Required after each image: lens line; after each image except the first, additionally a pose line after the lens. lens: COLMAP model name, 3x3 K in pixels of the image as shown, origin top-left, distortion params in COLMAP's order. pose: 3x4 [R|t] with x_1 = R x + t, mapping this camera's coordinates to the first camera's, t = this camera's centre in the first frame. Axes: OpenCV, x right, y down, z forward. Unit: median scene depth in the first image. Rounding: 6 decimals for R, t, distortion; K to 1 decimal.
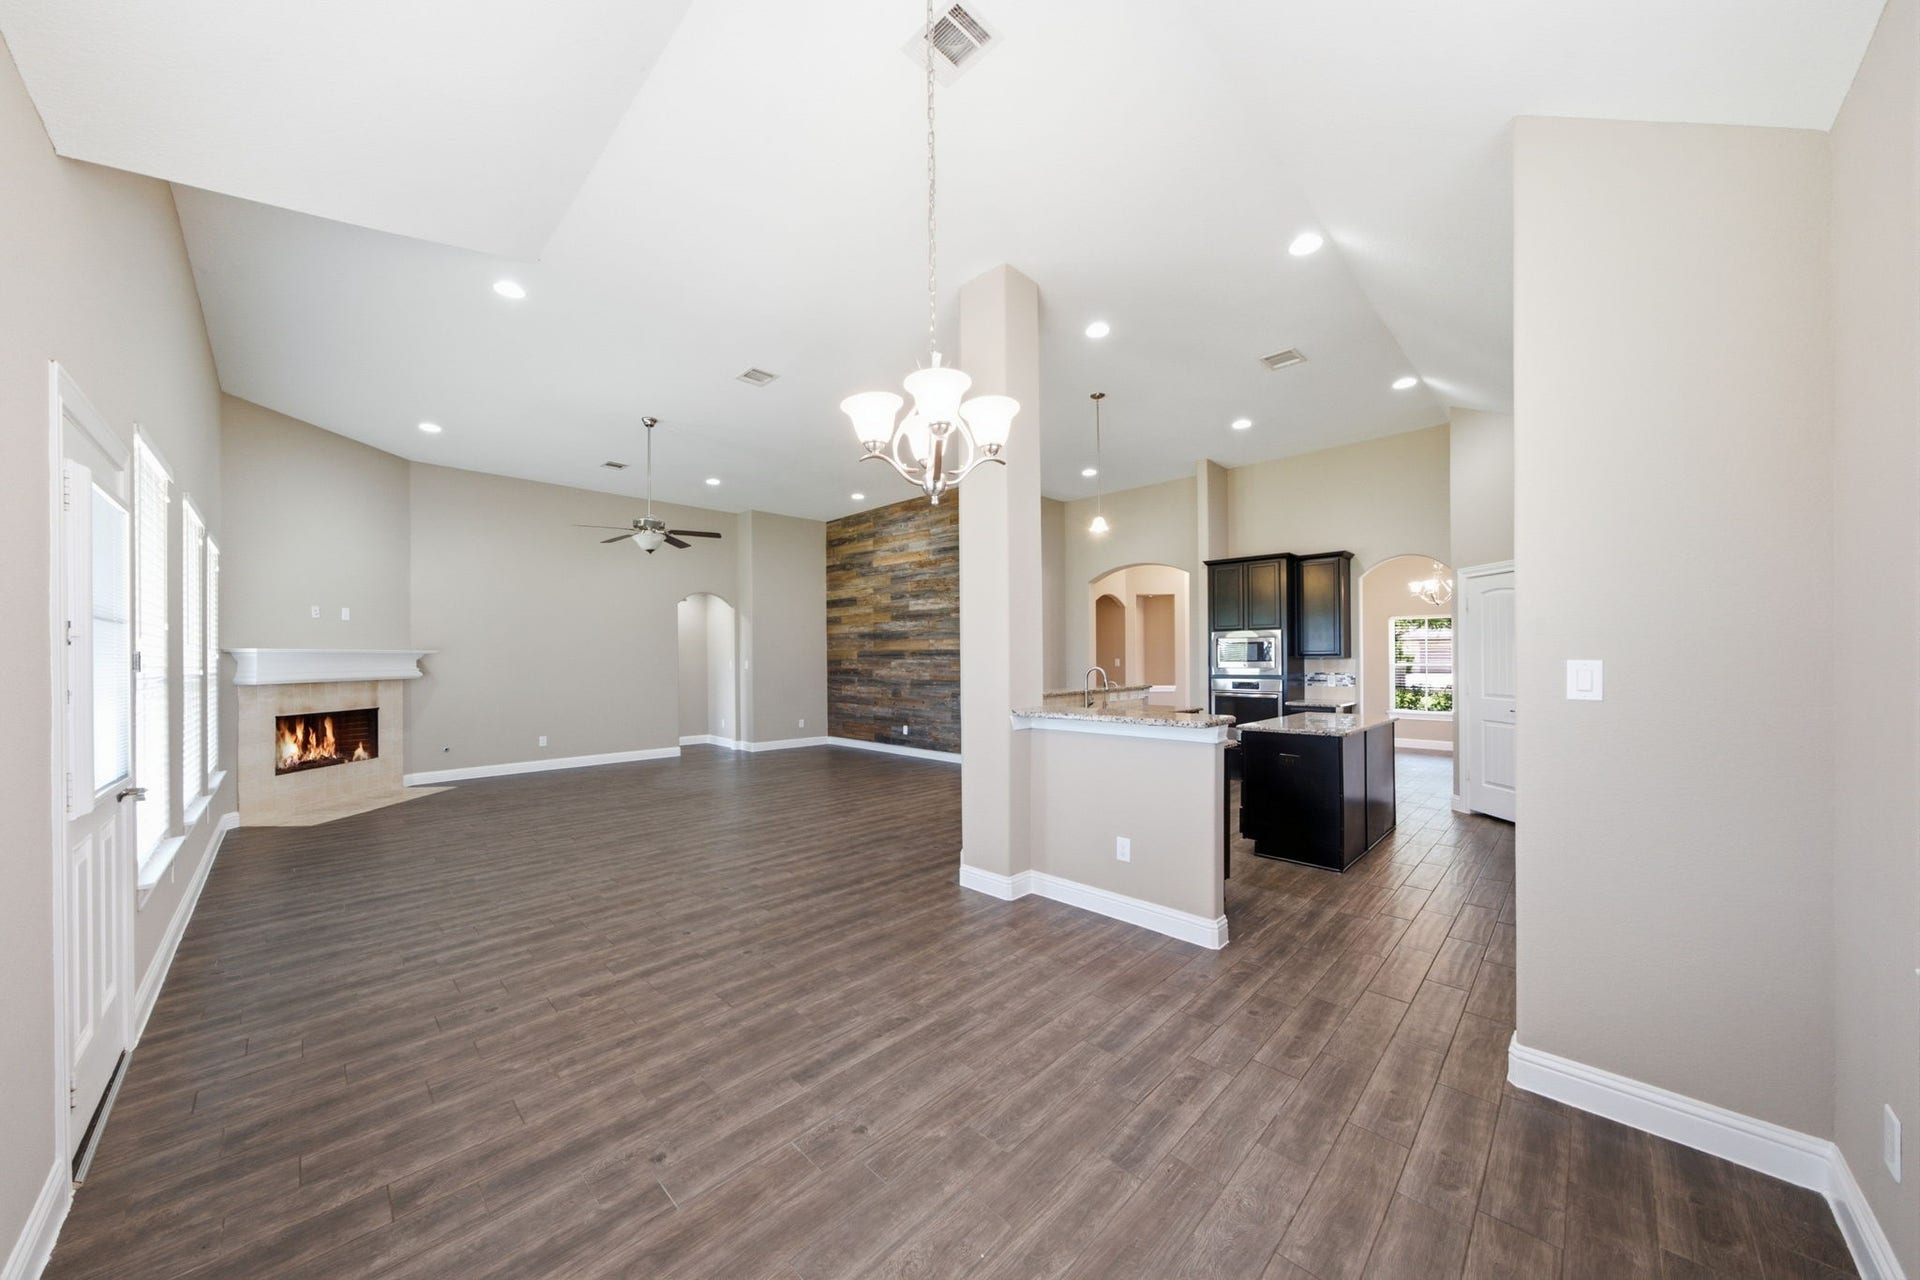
lens RADIAL K [[666.2, 0, 939.6], [0, 666.2, 655.0], [0, 0, 1]] dist [0.000254, 0.000066]
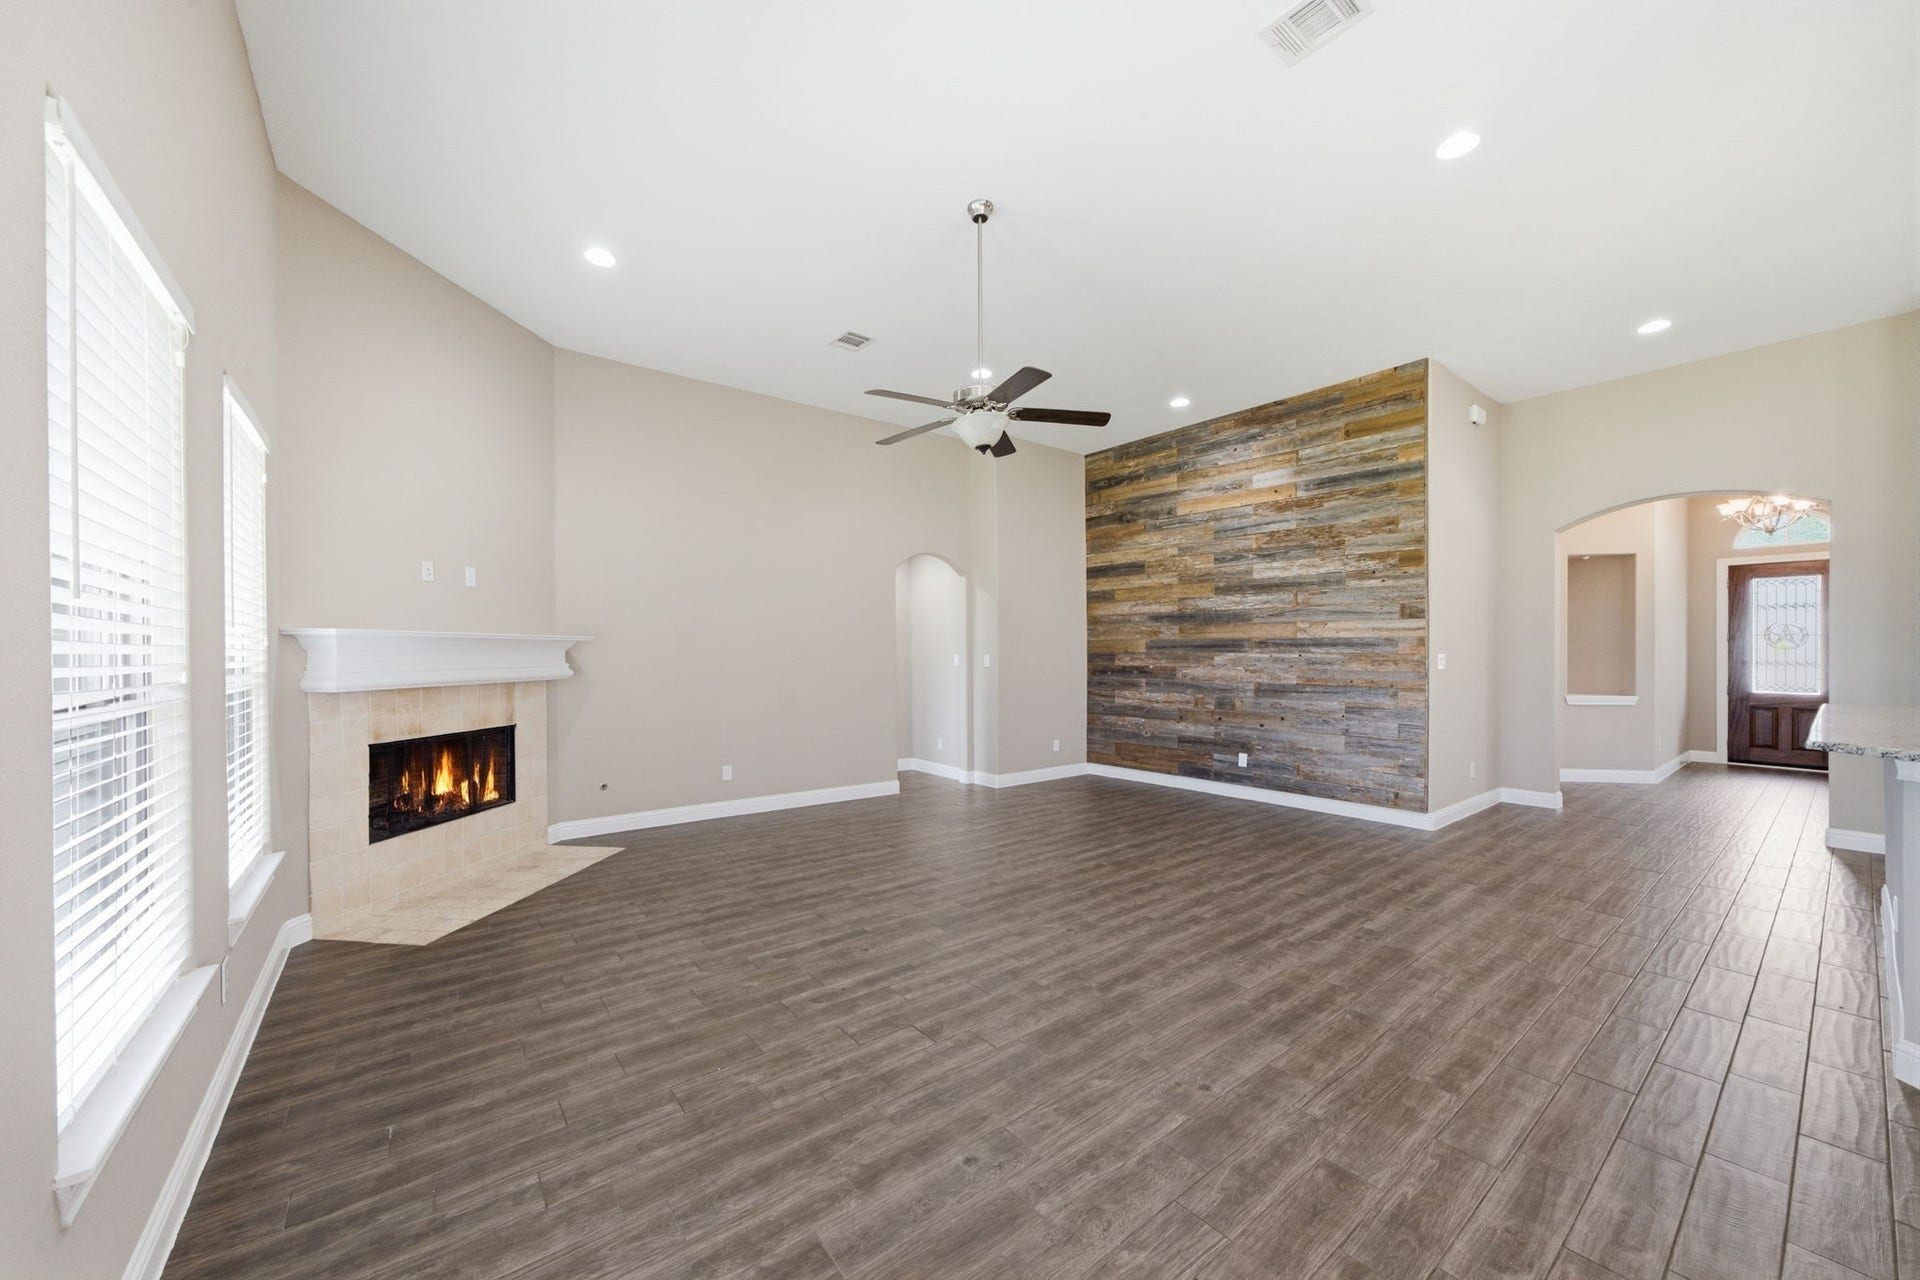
lens RADIAL K [[721.5, 0, 959.0], [0, 721.5, 651.1], [0, 0, 1]] dist [-0.041755, 0.020110]
pose [[0.994217, 0.004774, -0.107284, -0.258733], [-0.004045, 0.999967, 0.007011, 0.000868], [0.107313, -0.006536, 0.994204, 0.274409]]
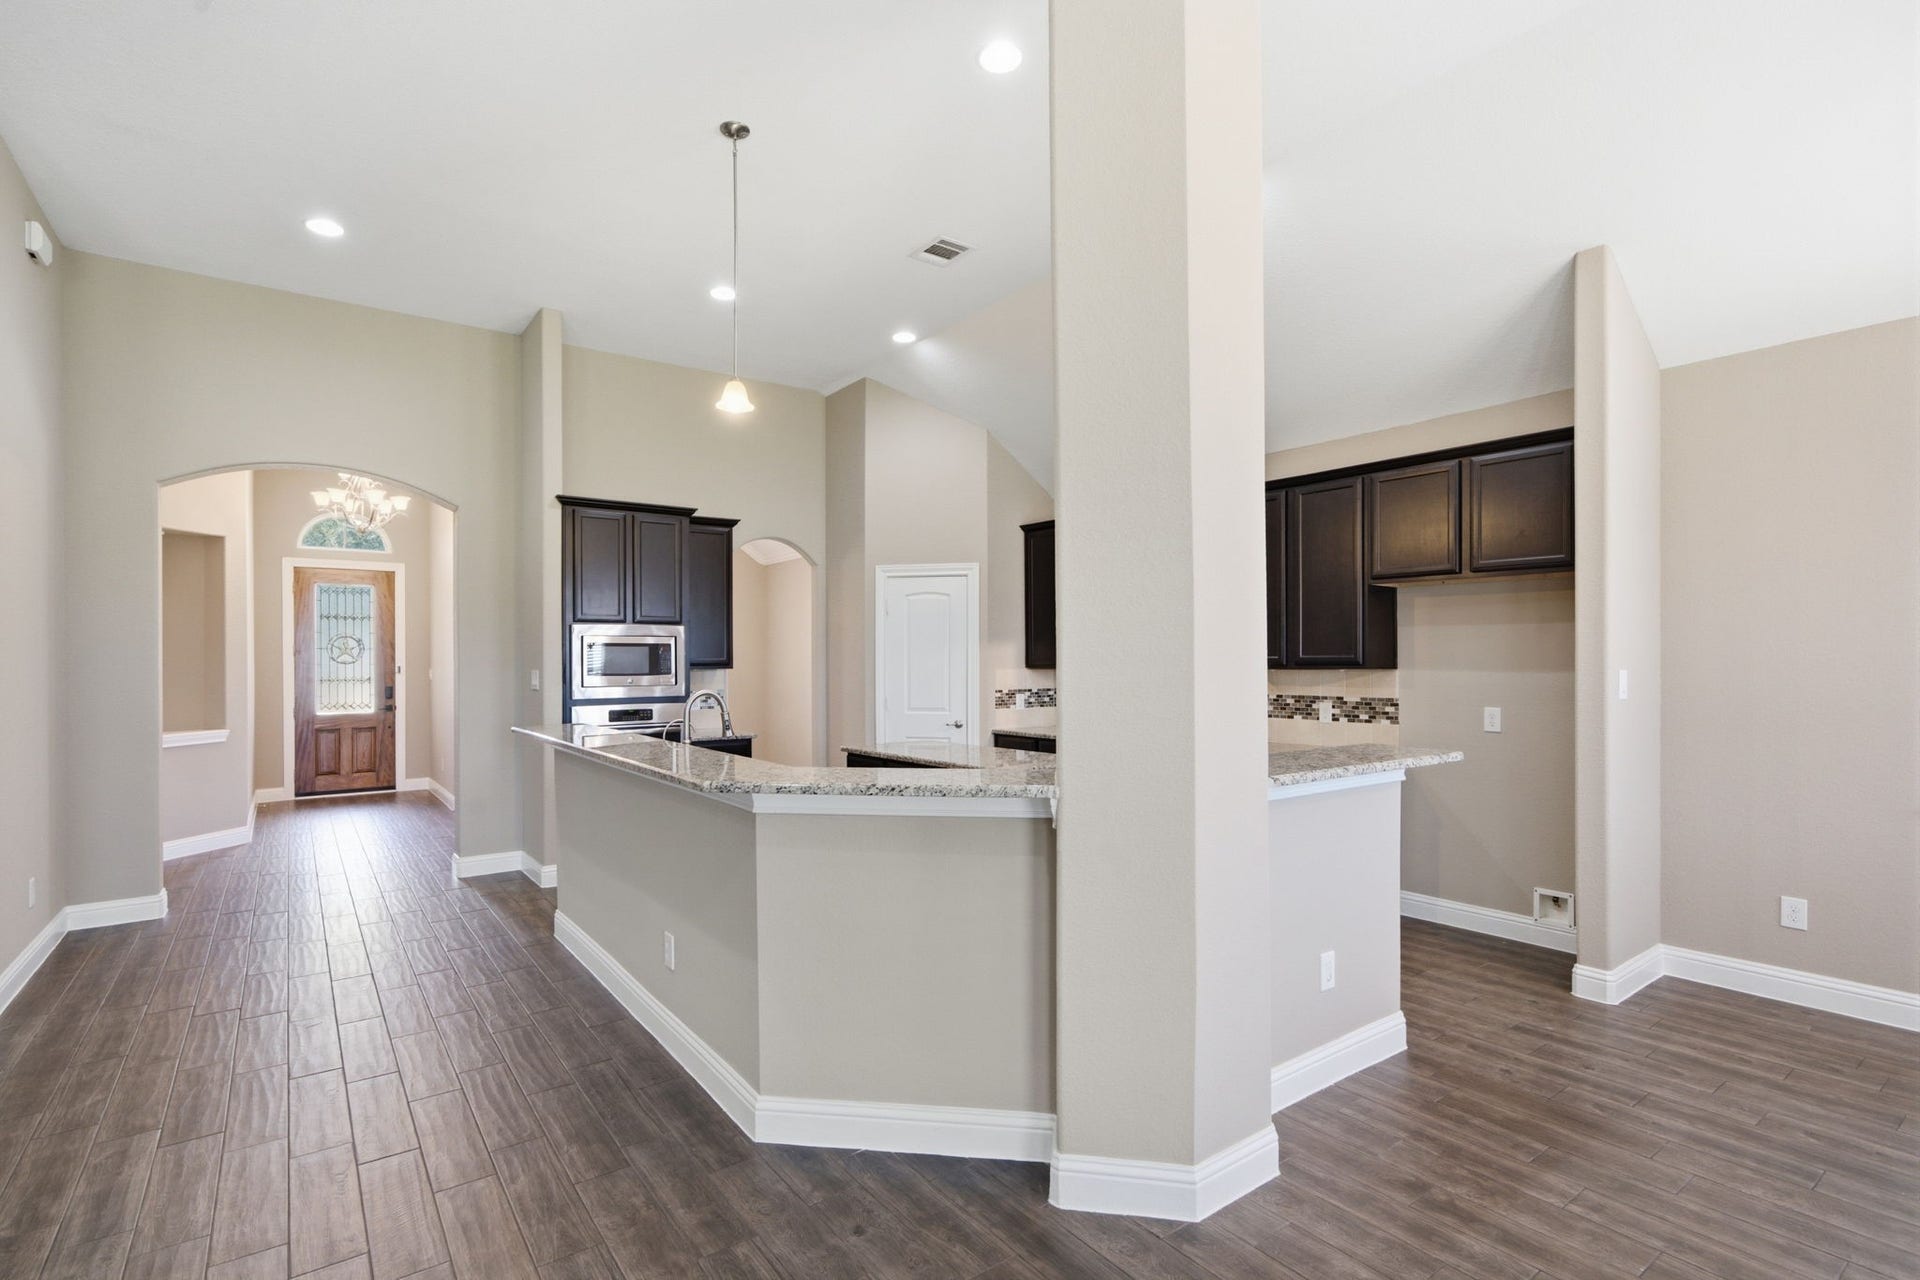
lens RADIAL K [[895.2, 0, 916.0], [0, 895.2, 659.0], [0, 0, 1]] dist [-0.000782, 0.000090]
pose [[0.157581, 0.003233, 0.987501, -0.231824], [0.000258, 0.999994, -0.003315, -0.001900], [-0.987506, 0.000777, 0.157579, 0.458798]]
